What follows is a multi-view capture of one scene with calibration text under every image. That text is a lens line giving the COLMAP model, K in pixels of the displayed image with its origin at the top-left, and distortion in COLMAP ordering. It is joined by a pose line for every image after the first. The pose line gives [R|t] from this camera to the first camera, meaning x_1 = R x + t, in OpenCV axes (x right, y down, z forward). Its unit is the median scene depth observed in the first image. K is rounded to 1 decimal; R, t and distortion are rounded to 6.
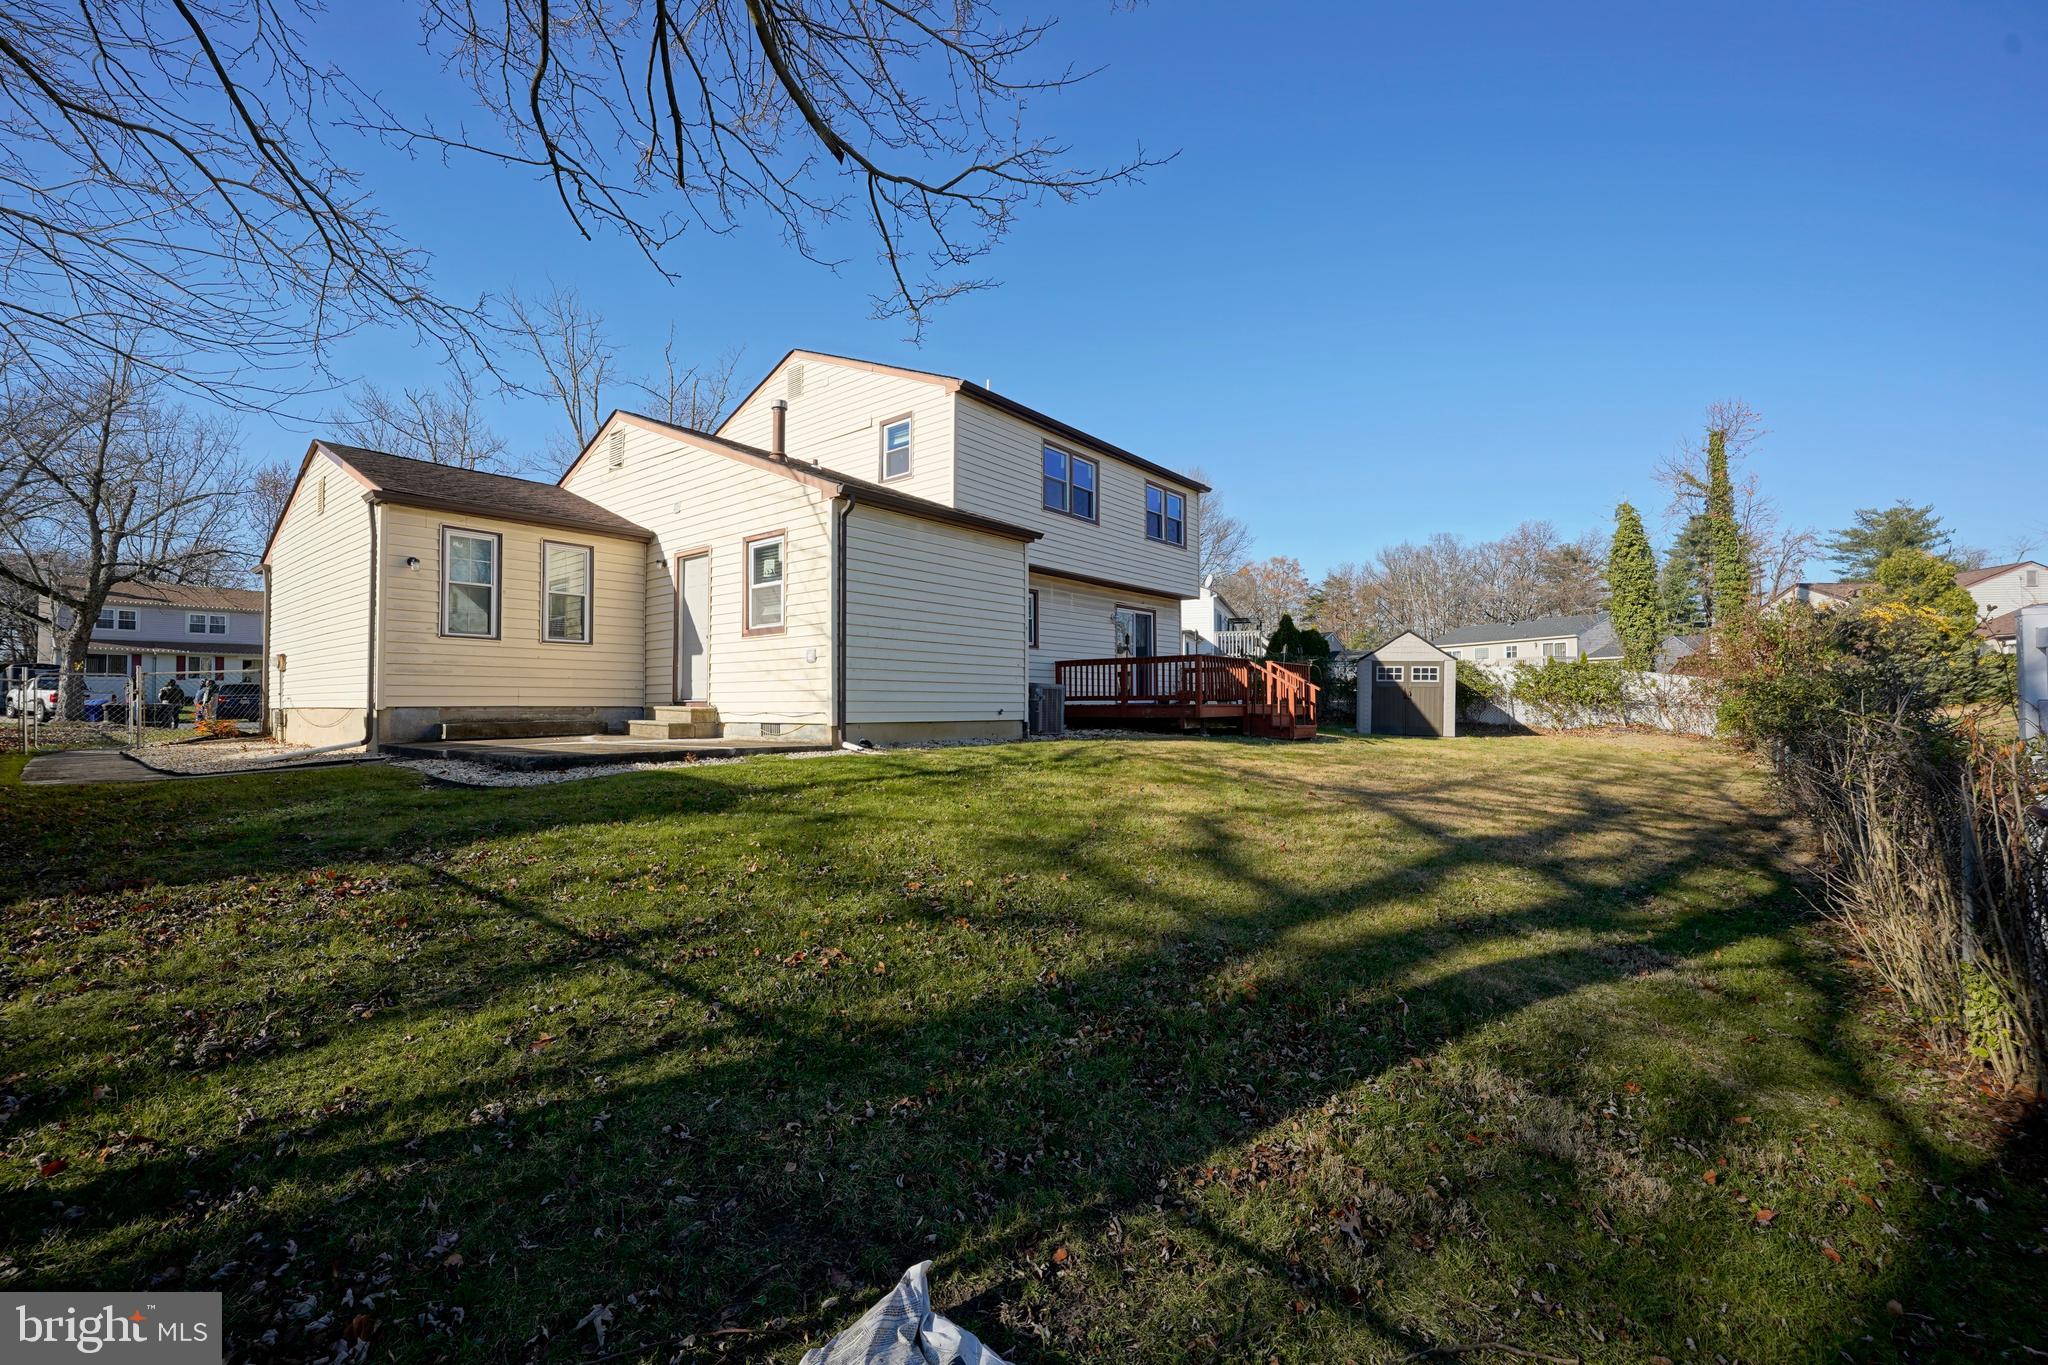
lens RADIAL K [[823.7, 0, 1026.3], [0, 823.7, 690.1], [0, 0, 1]] dist [0.002576, -0.000937]
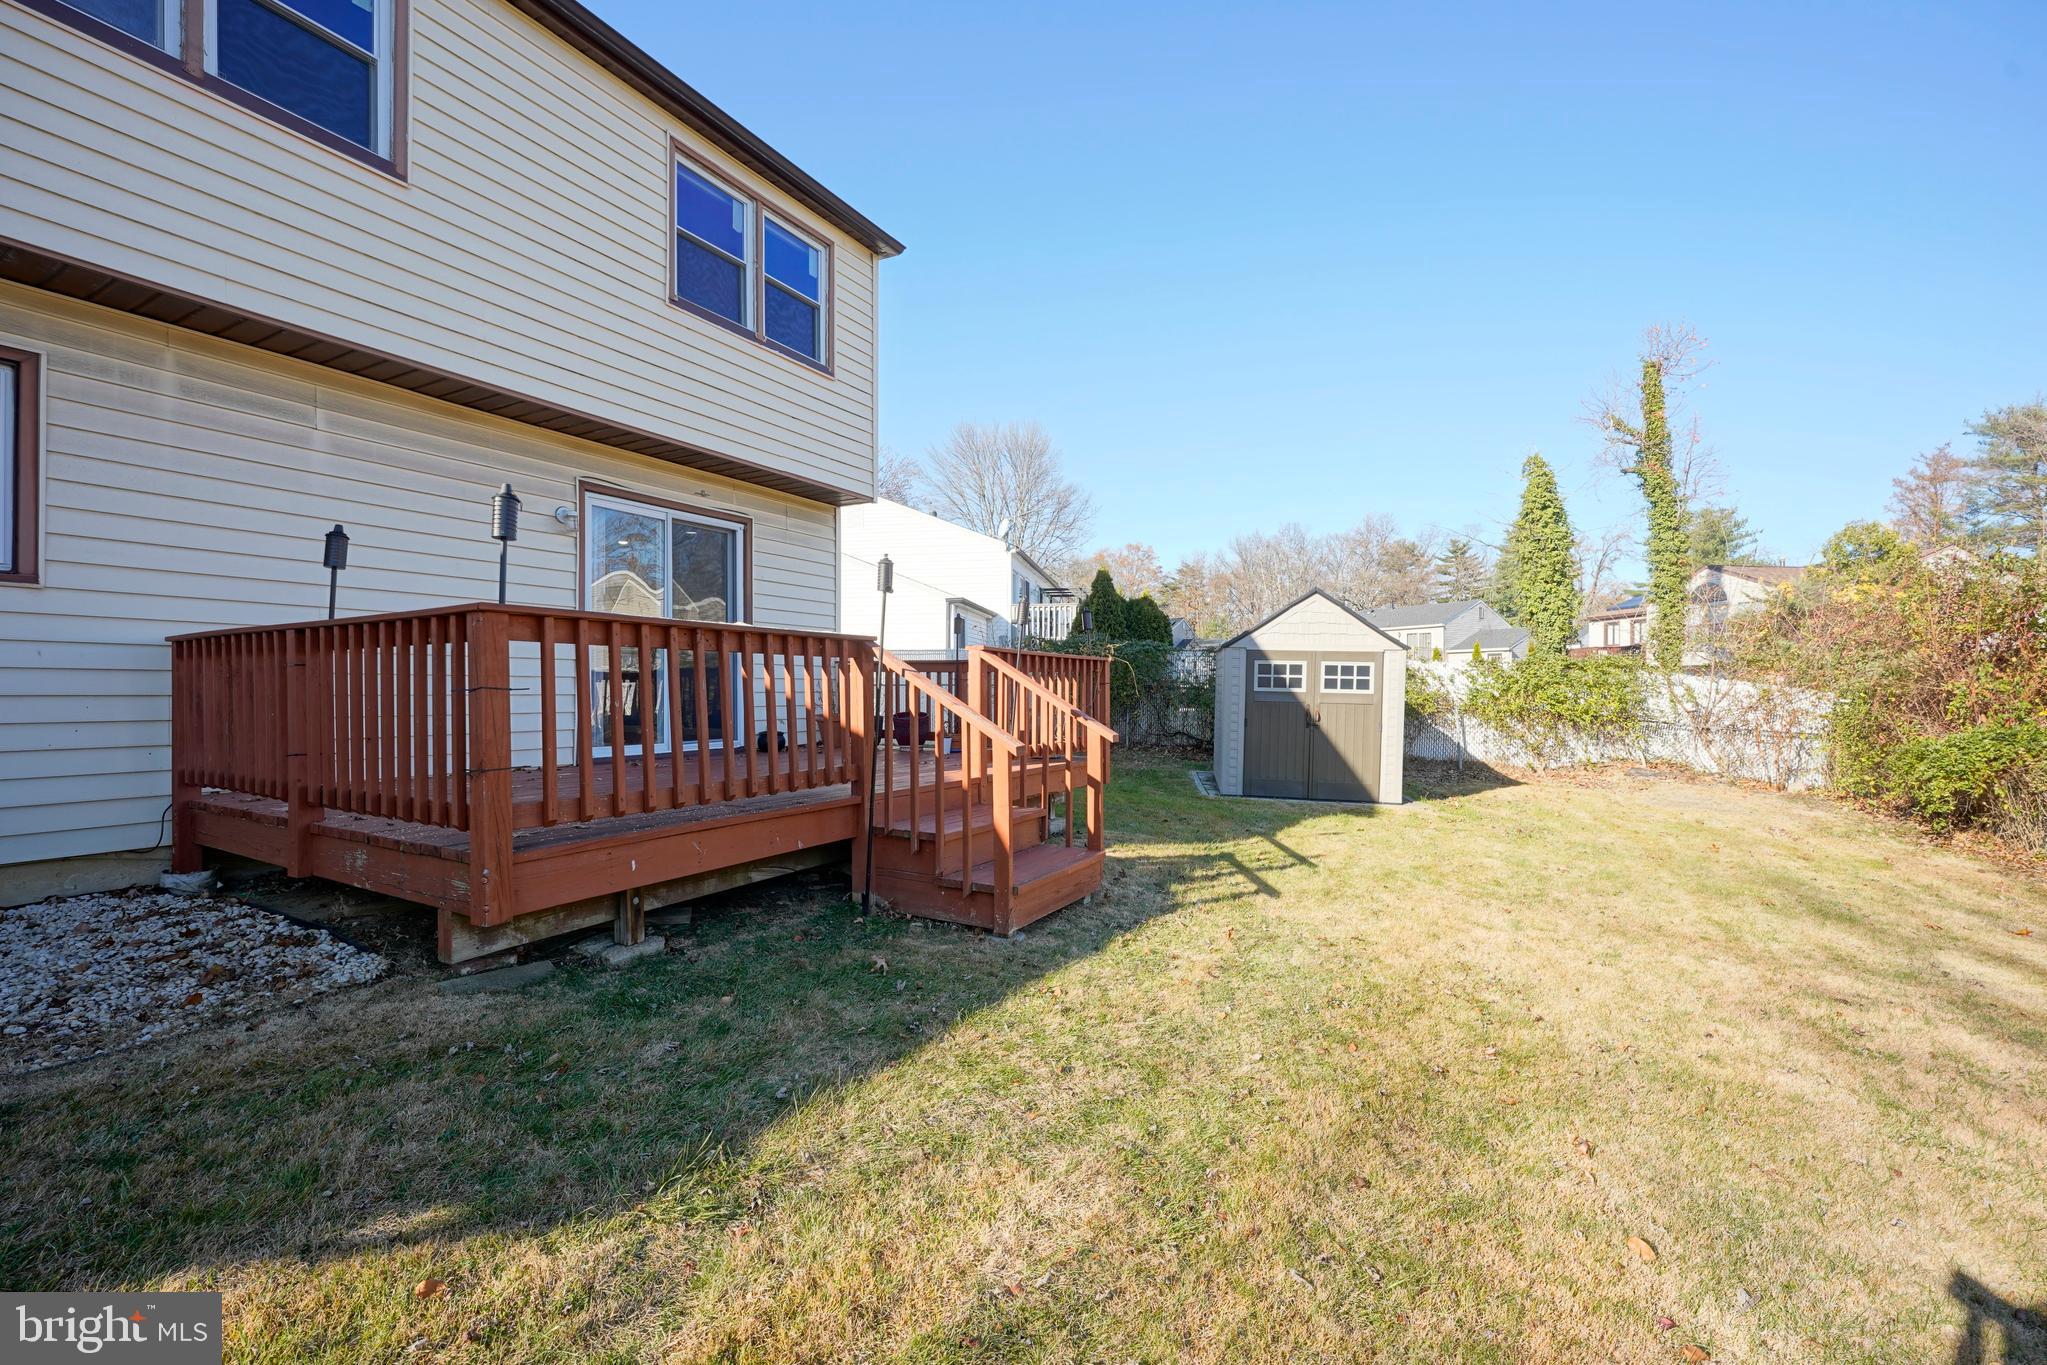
lens RADIAL K [[823.3, 0, 1022.9], [0, 823.3, 688.1], [0, 0, 1]] dist [0.002576, -0.000937]
pose [[0.987082, 0.004829, 0.160142, 0.185636], [-0.007138, 0.999879, 0.013846, -0.016313], [-0.160056, -0.014810, 0.986997, 0.476901]]
